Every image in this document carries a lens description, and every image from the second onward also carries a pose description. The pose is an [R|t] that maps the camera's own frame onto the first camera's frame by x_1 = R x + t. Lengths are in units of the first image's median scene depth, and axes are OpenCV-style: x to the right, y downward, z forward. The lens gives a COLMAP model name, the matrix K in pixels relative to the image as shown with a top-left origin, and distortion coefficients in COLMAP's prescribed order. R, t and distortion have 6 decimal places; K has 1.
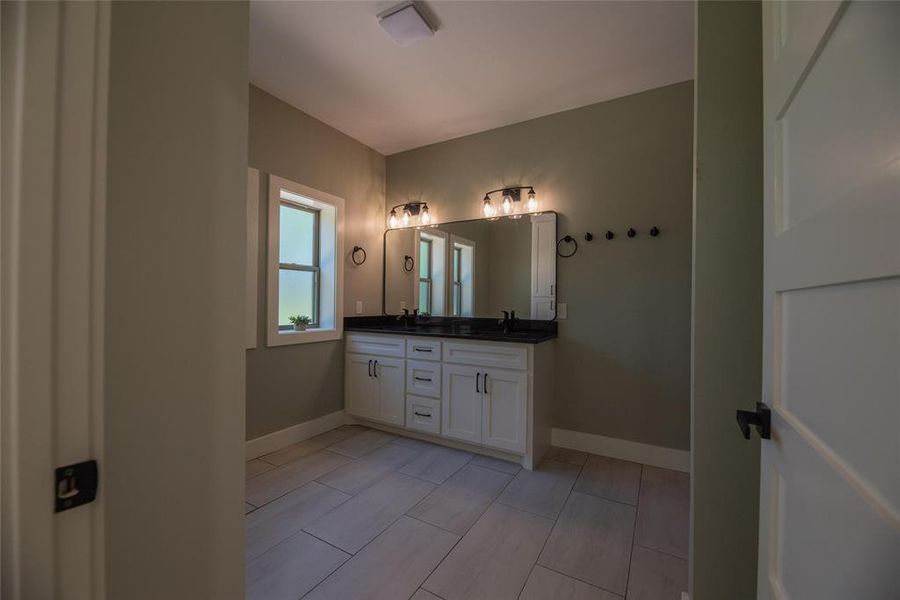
lens RADIAL K [[371.0, 0, 452.5], [0, 371.0, 301.7], [0, 0, 1]] dist [-0.000709, -0.000621]
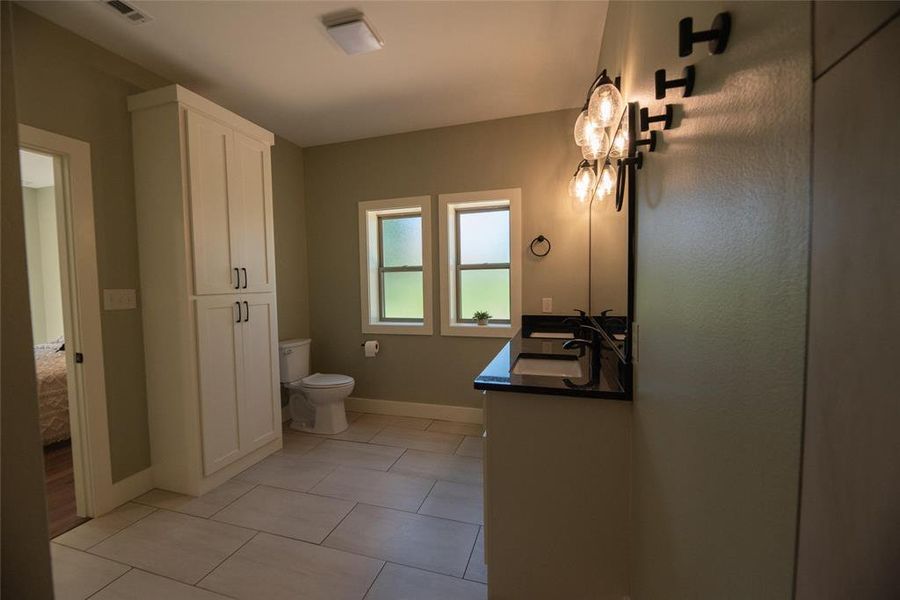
lens RADIAL K [[371.0, 0, 447.8], [0, 371.0, 302.0], [0, 0, 1]] dist [-0.000709, -0.000621]
pose [[0.217119, 0.039578, -0.975343, 0.649469], [0.017337, 0.998864, 0.044392, -0.040539], [0.975991, -0.026548, 0.216186, 0.689499]]
